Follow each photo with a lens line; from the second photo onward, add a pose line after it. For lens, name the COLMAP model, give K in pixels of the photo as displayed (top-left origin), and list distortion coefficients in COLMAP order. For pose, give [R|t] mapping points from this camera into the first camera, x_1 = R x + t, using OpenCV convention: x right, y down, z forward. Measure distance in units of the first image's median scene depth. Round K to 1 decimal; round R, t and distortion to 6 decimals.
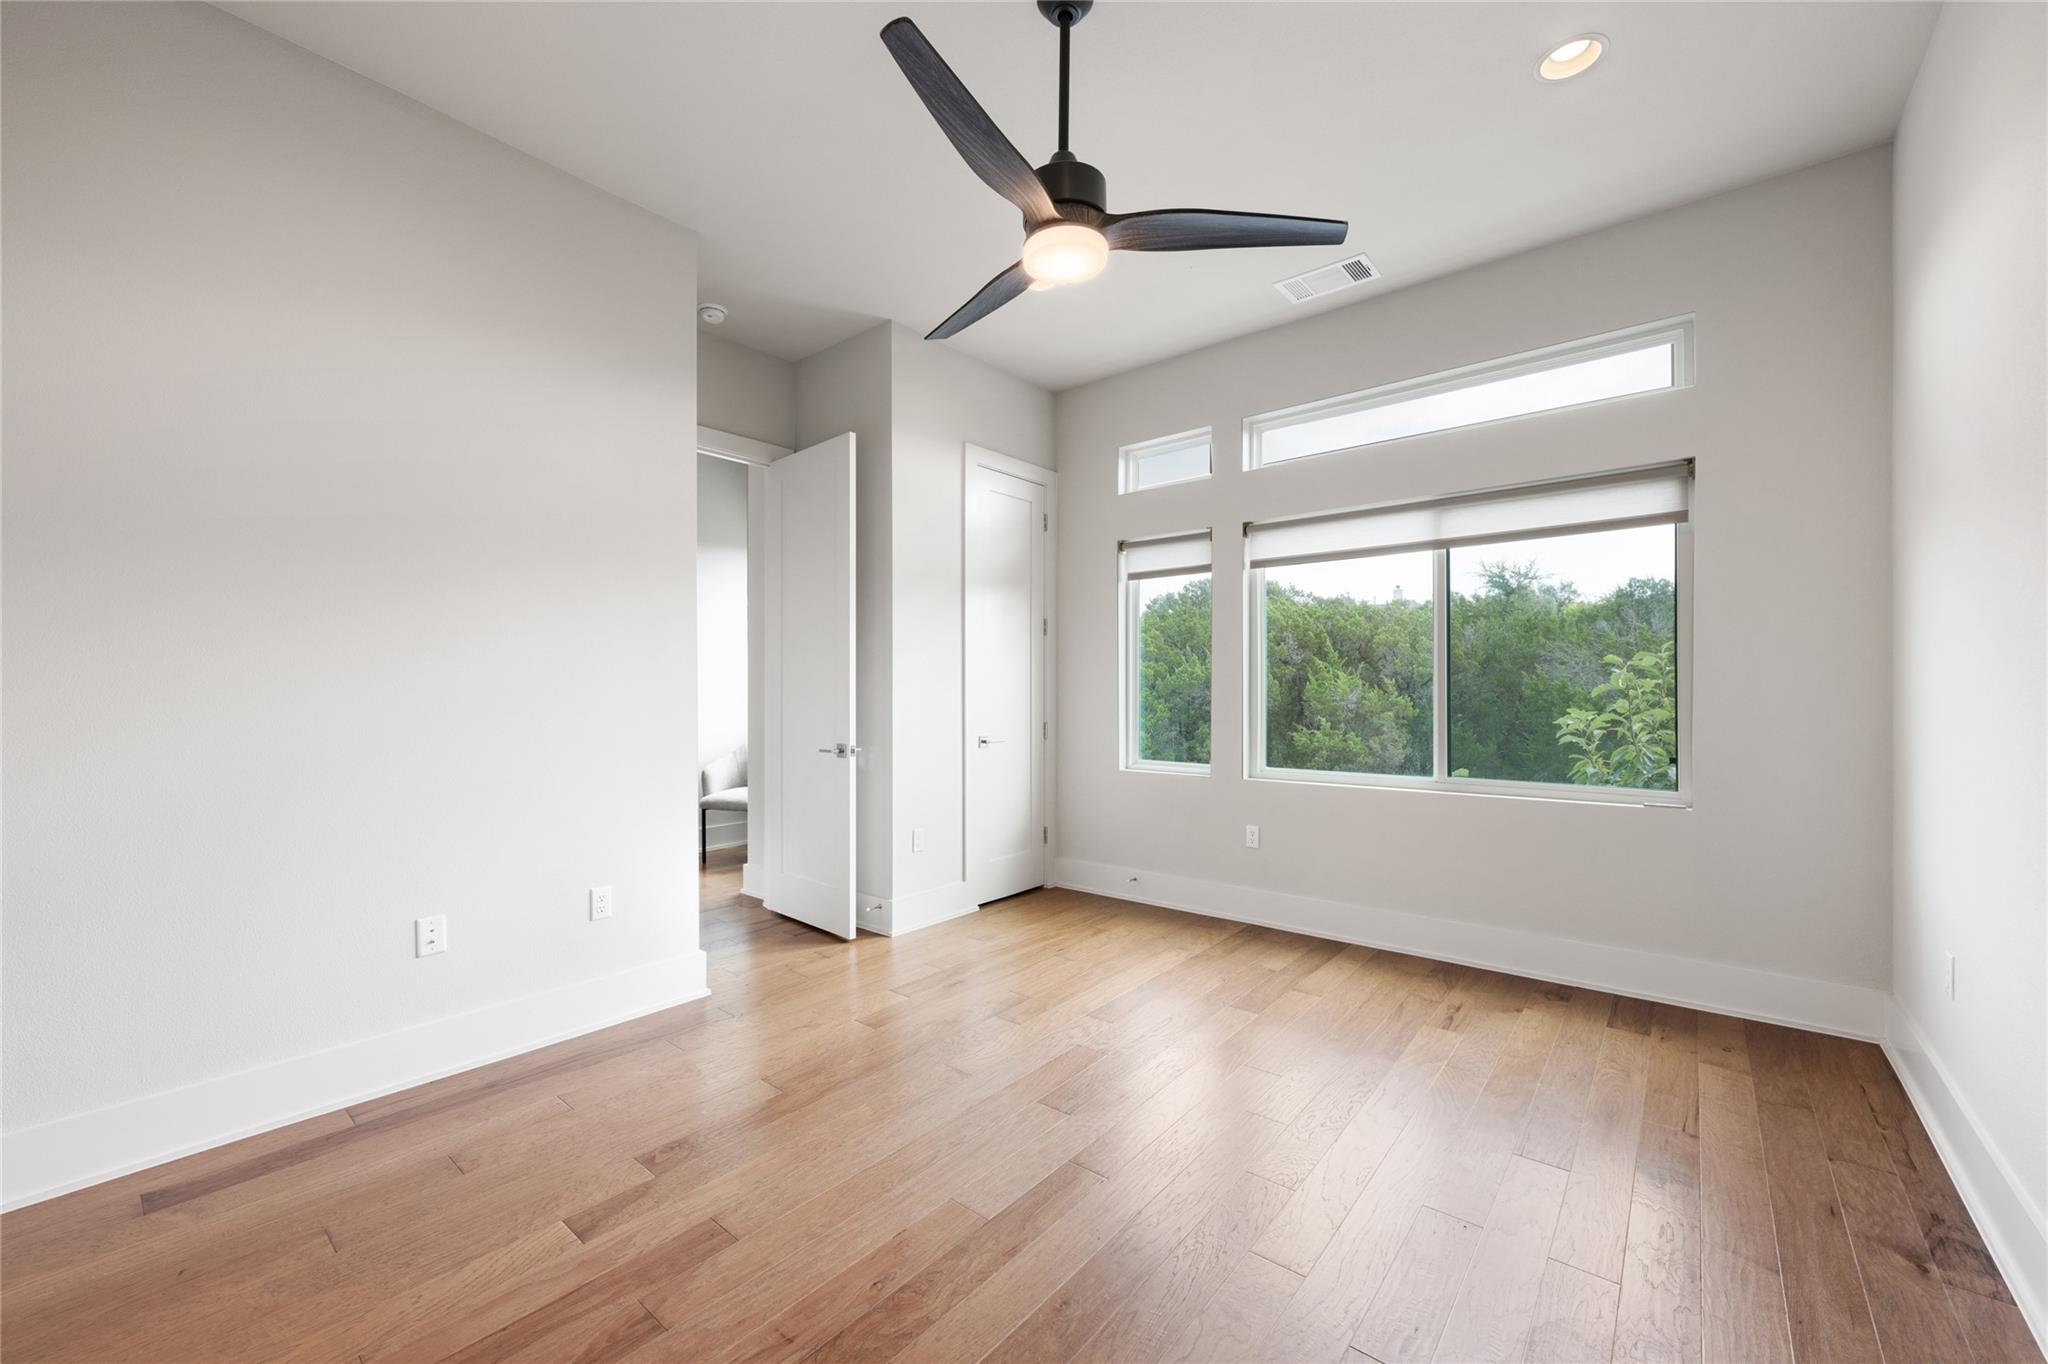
lens RADIAL K [[815.7, 0, 1022.5], [0, 815.7, 688.4], [0, 0, 1]] dist [-0.001399, -0.000527]
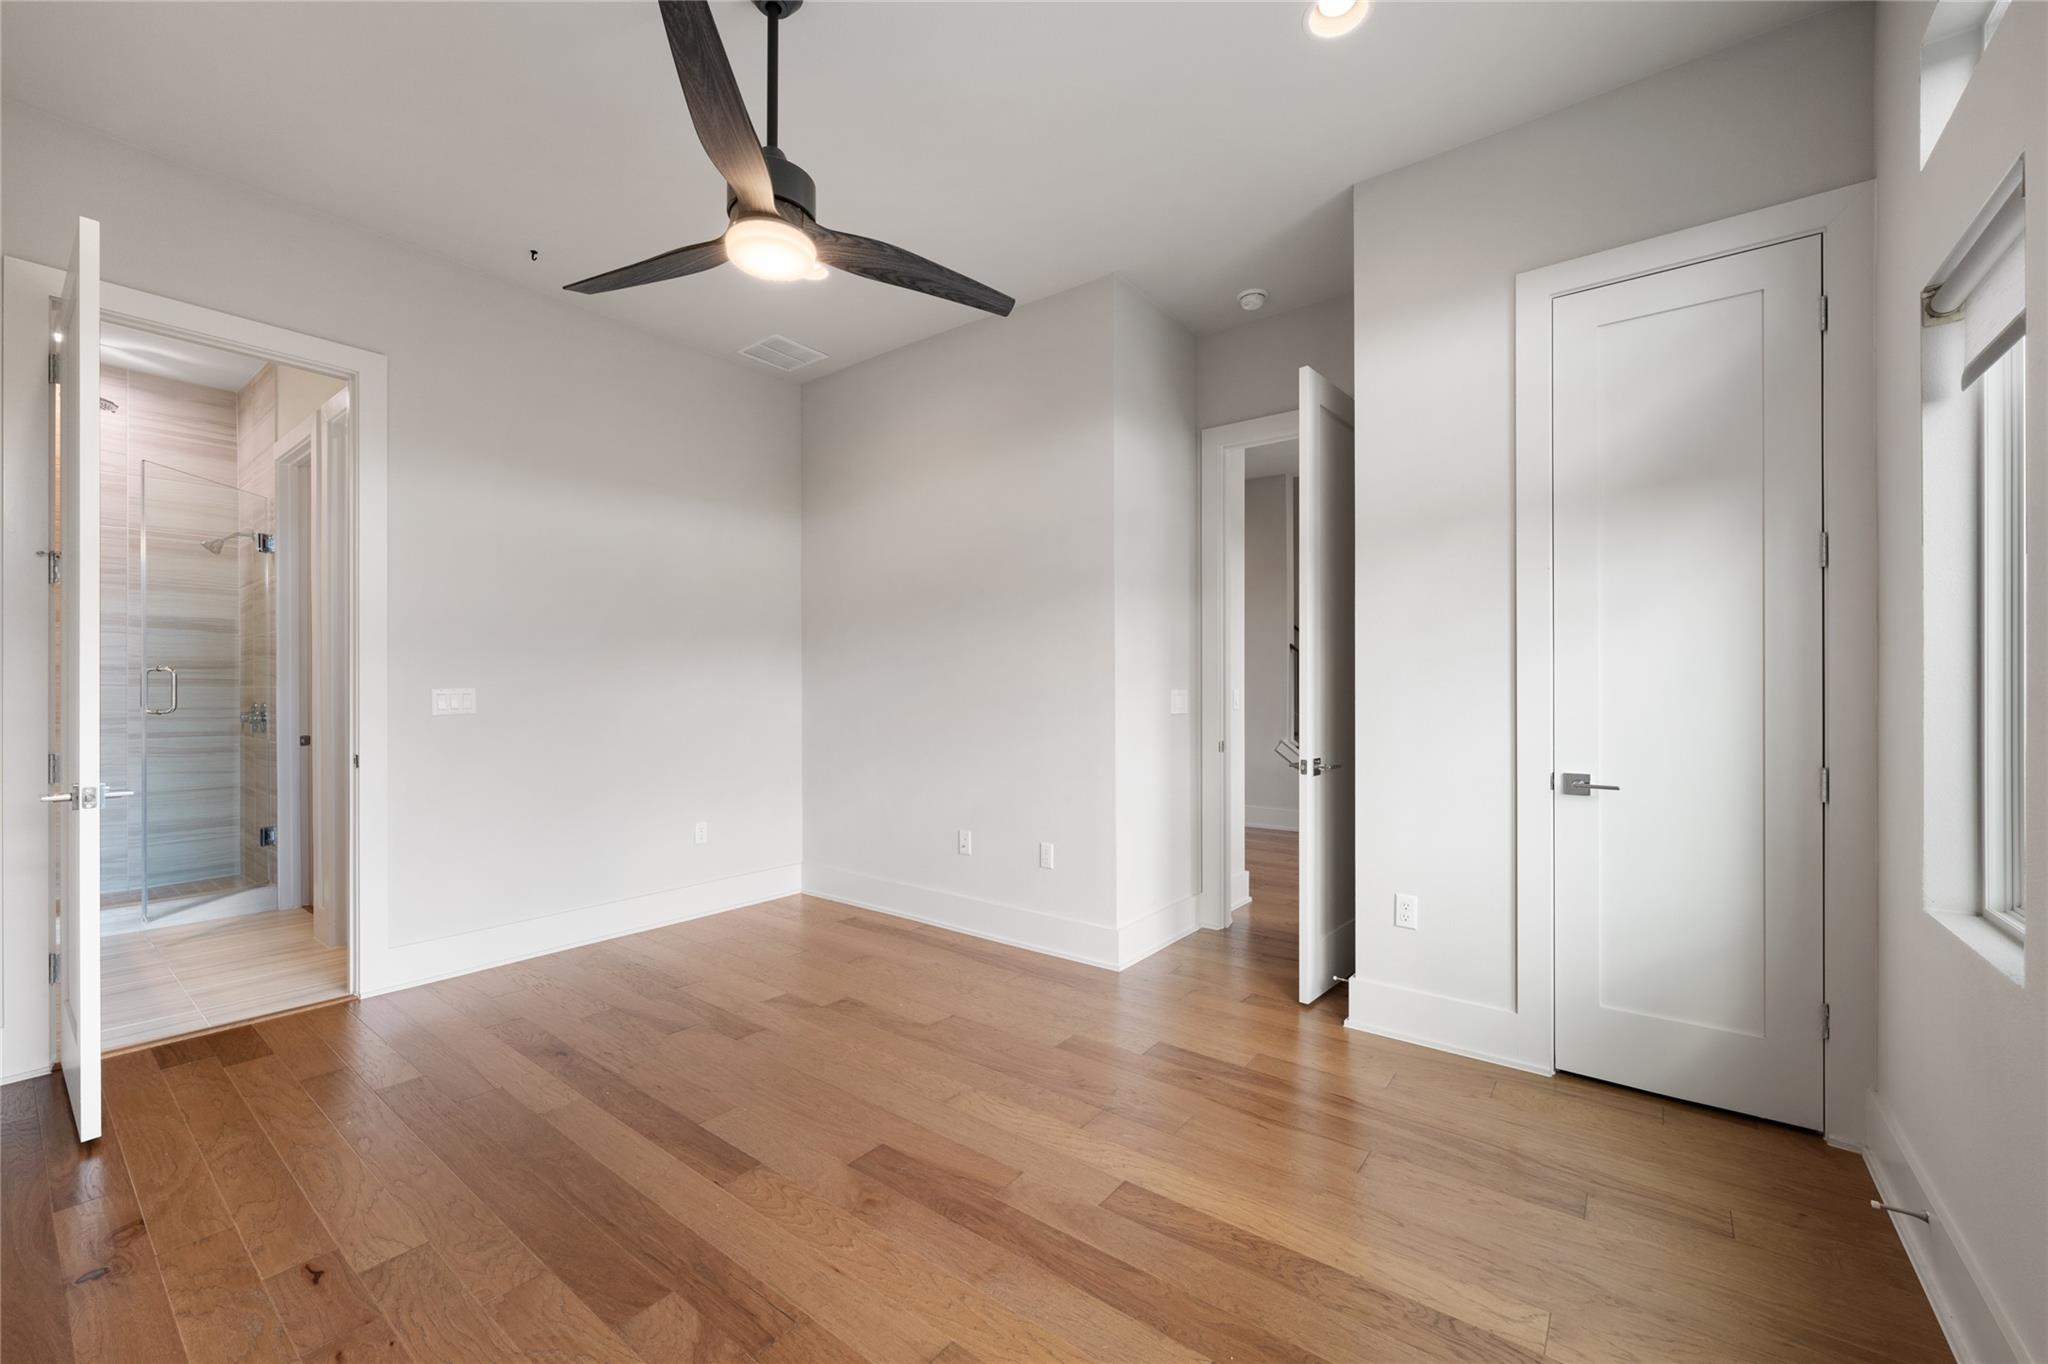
lens RADIAL K [[815.7, 0, 1018.4], [0, 815.7, 682.0], [0, 0, 1]] dist [-0.001399, -0.000527]
pose [[0.029052, -0.005350, -0.999564, 0.620266], [-0.000697, 0.999985, -0.005372, -0.000621], [0.999578, 0.000853, 0.029048, 0.750793]]
